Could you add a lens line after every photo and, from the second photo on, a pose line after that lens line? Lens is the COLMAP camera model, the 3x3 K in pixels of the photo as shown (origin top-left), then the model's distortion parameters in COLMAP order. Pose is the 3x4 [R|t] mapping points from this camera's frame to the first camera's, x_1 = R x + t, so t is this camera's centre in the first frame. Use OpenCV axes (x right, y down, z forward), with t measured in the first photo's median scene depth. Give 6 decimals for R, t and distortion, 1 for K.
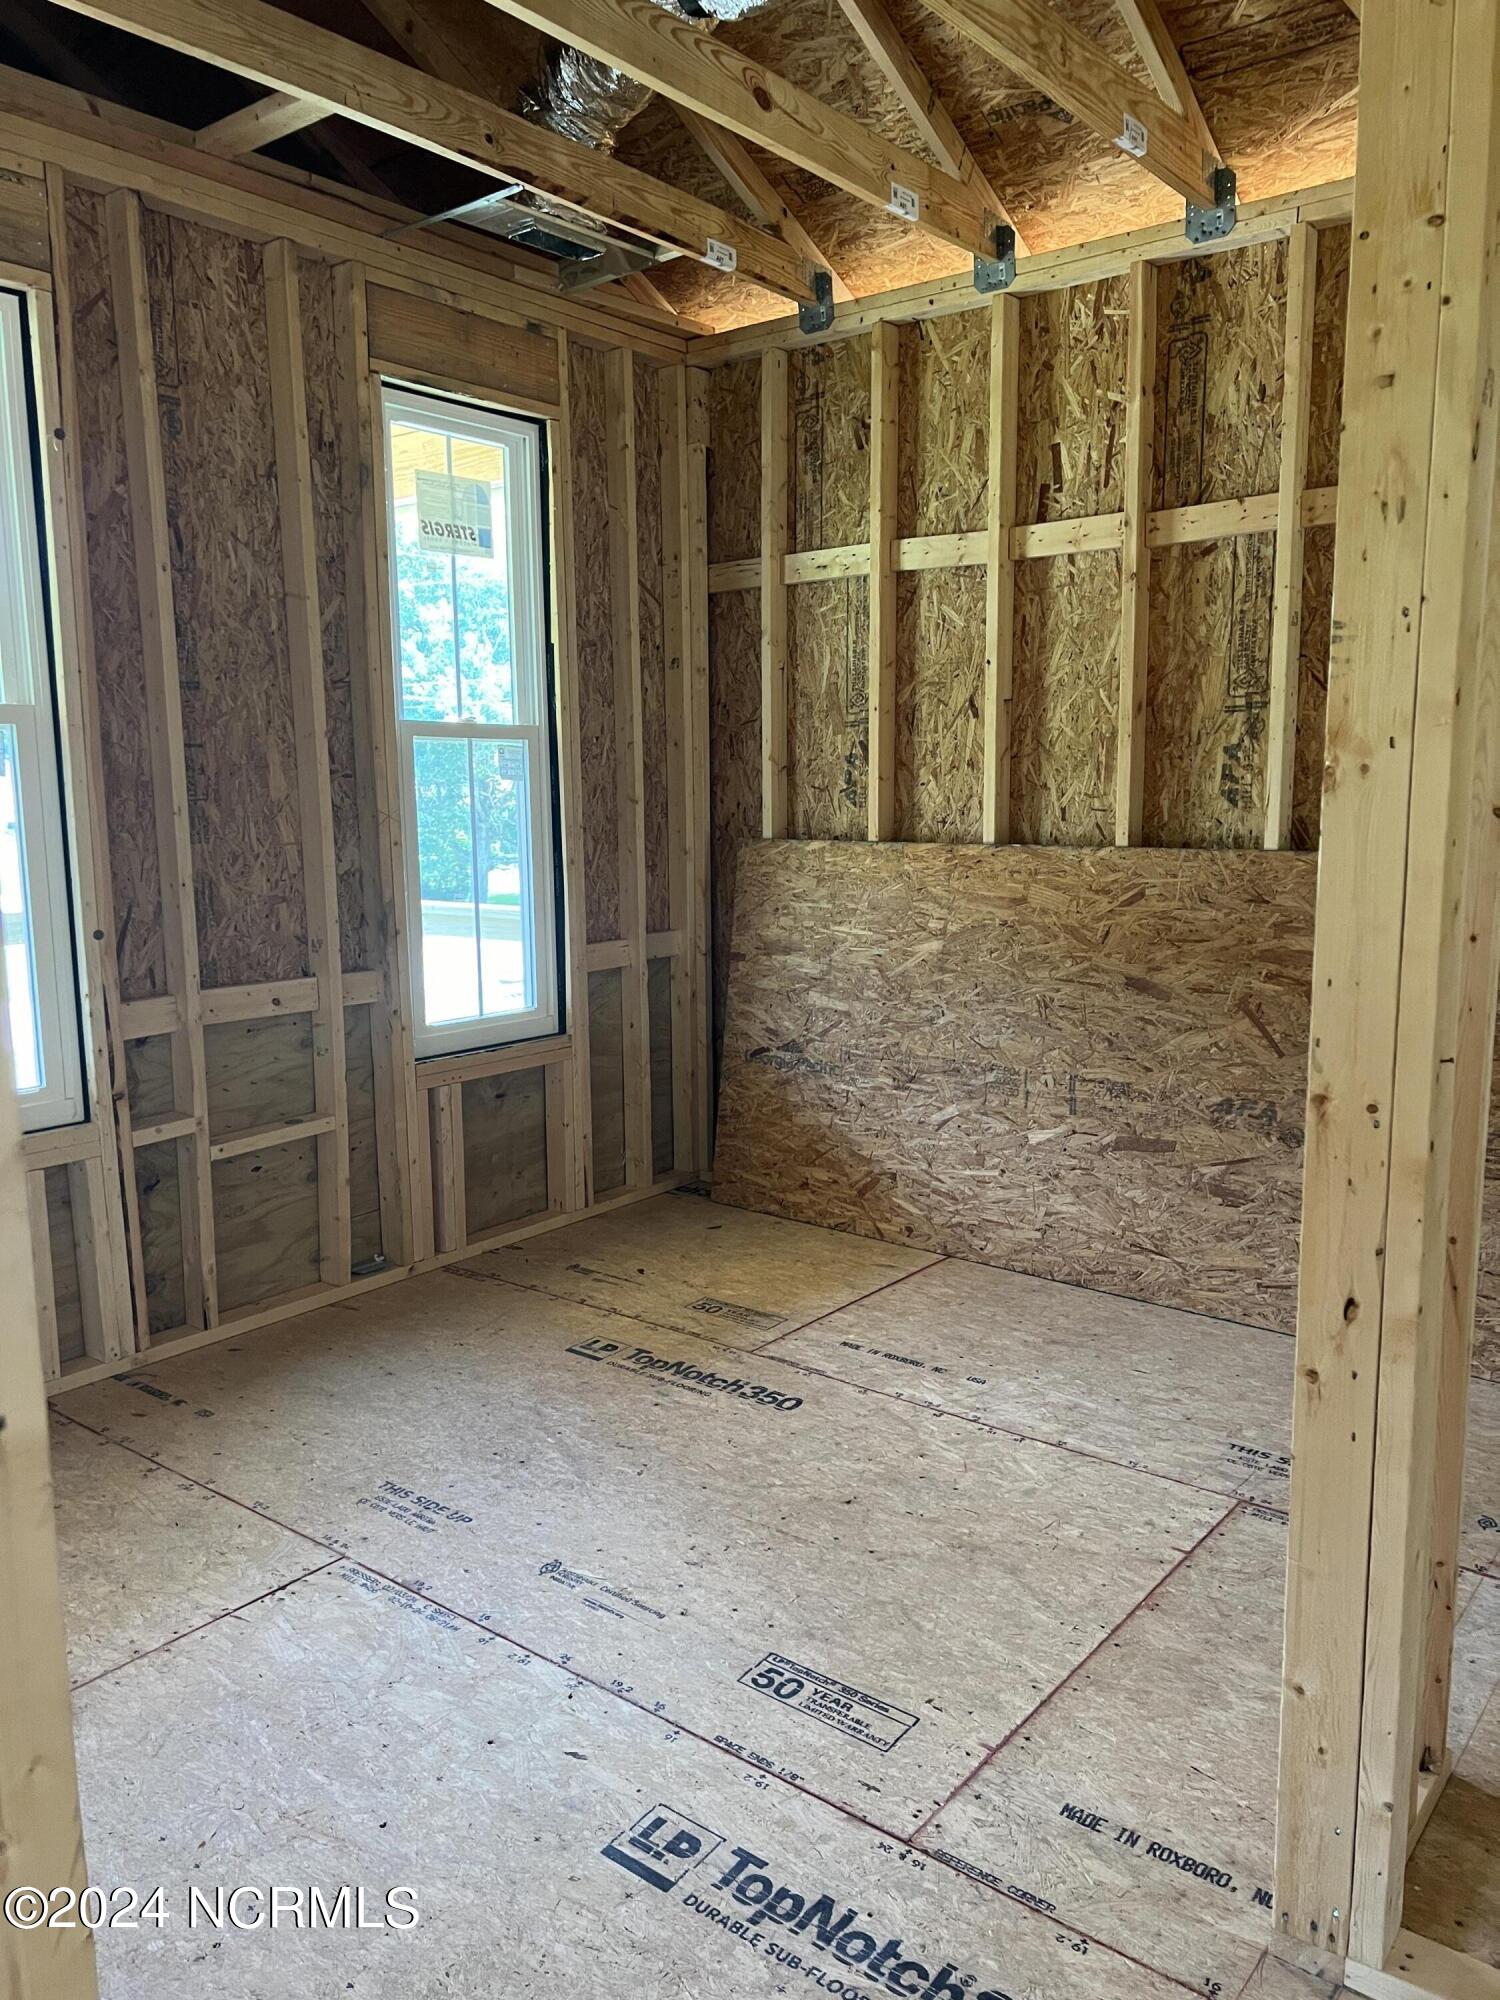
lens RADIAL K [[1510.2, 0, 757.5], [0, 1510.2, 1012.8], [0, 0, 1]] dist [0.064364, -0.069524]
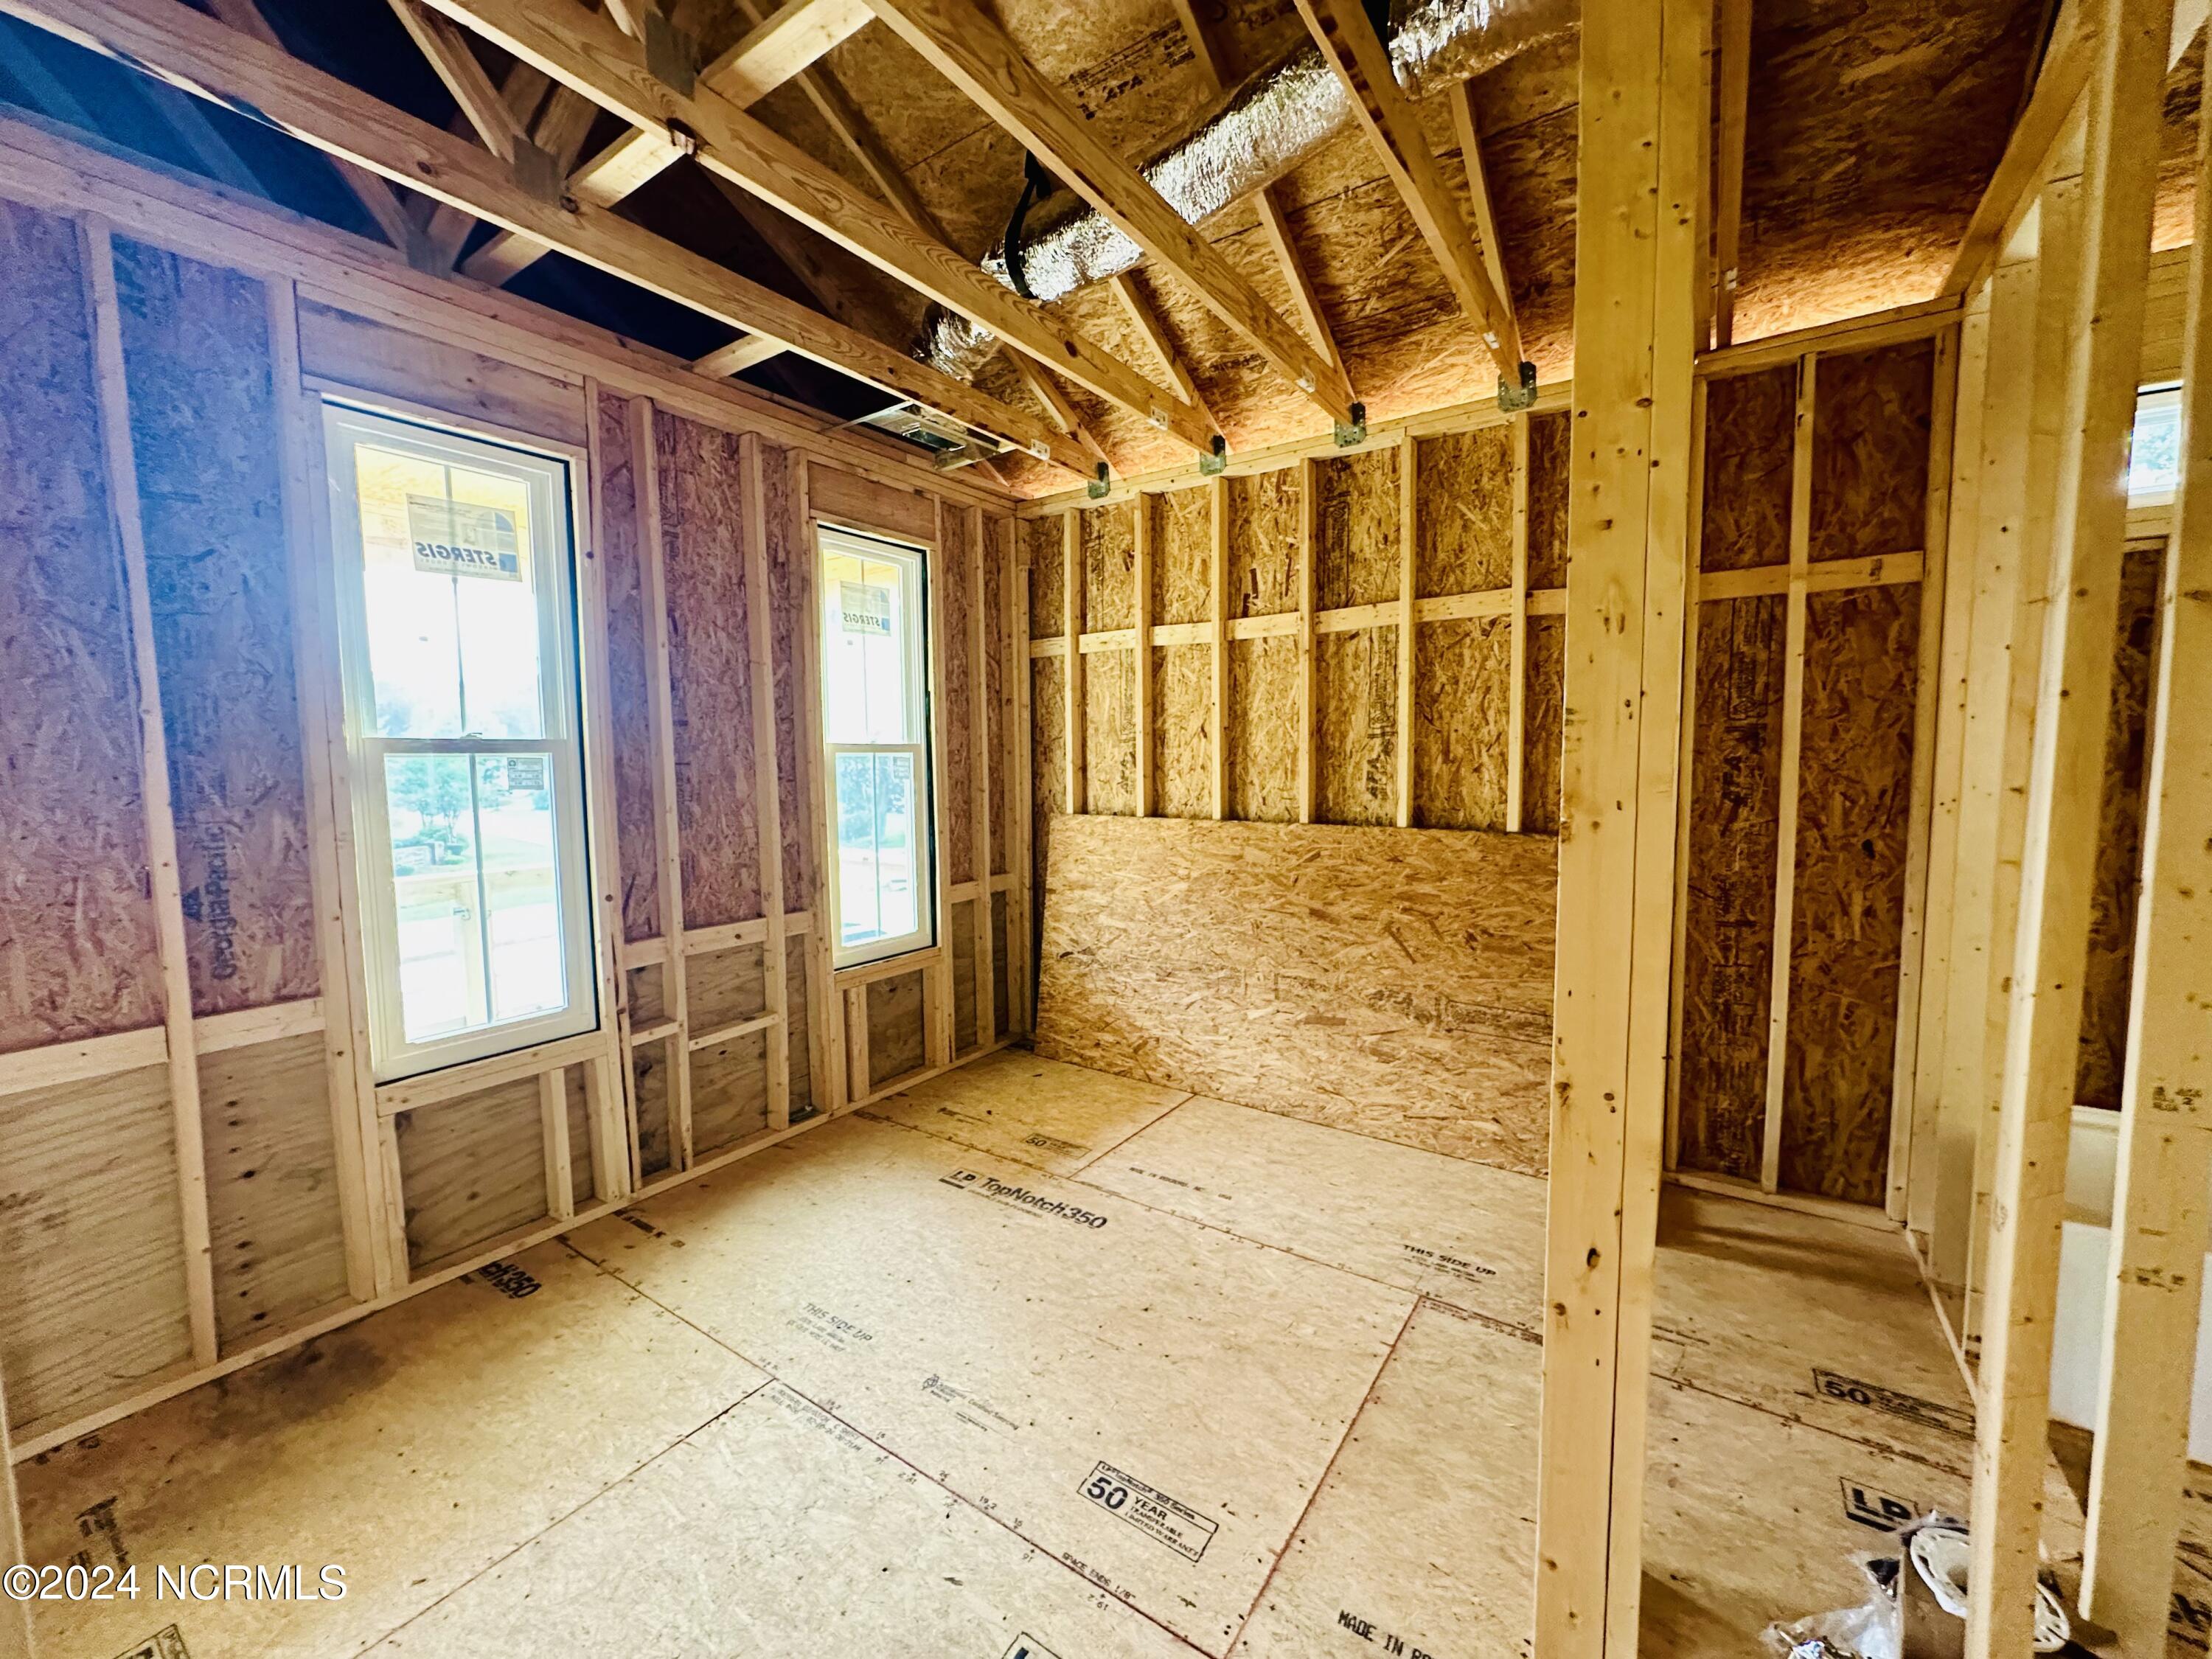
lens RADIAL K [[886.2, 0, 1103.8], [0, 886.2, 828.4], [0, 0, 1]] dist [-0.002346, 0.001036]
pose [[0.997874, -0.007368, 0.064751, -0.022851], [0.011923, 0.997459, -0.070242, -0.049134], [-0.064068, 0.070864, 0.995426, 0.133846]]
